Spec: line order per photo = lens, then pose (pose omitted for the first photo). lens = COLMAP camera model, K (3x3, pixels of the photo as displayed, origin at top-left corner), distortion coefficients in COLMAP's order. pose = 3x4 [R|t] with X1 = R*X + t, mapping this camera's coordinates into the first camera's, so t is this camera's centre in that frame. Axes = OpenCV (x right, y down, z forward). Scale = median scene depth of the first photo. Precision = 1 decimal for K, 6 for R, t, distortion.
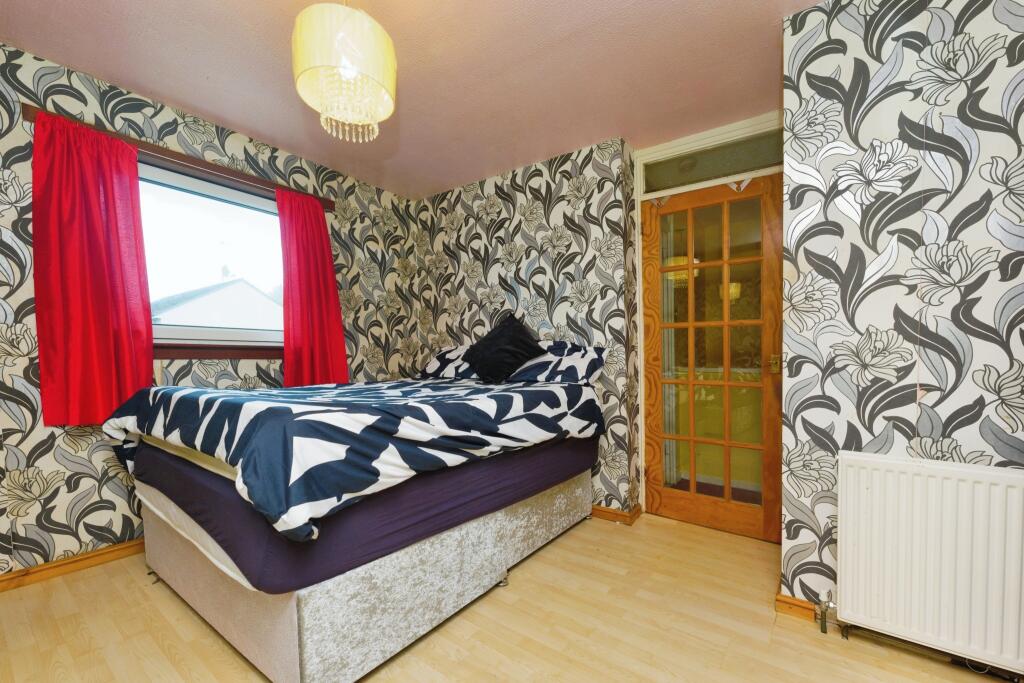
lens RADIAL K [[423.3, 0, 514.8], [0, 423.3, 346.4], [0, 0, 1]] dist [0.000740, 0.000160]
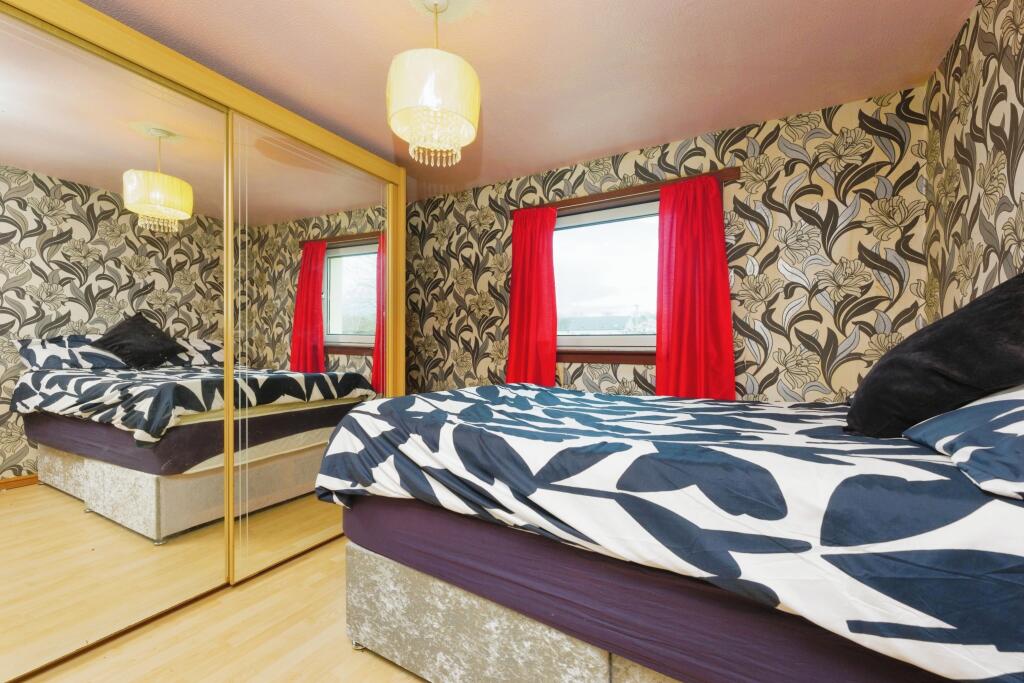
lens RADIAL K [[423.3, 0, 514.8], [0, 423.3, 346.4], [0, 0, 1]] dist [0.000740, 0.000160]
pose [[0.099714, -0.008131, -0.994983, 0.458855], [0.016906, 0.999836, -0.006476, -0.013593], [0.994873, -0.016175, 0.099835, 0.727255]]
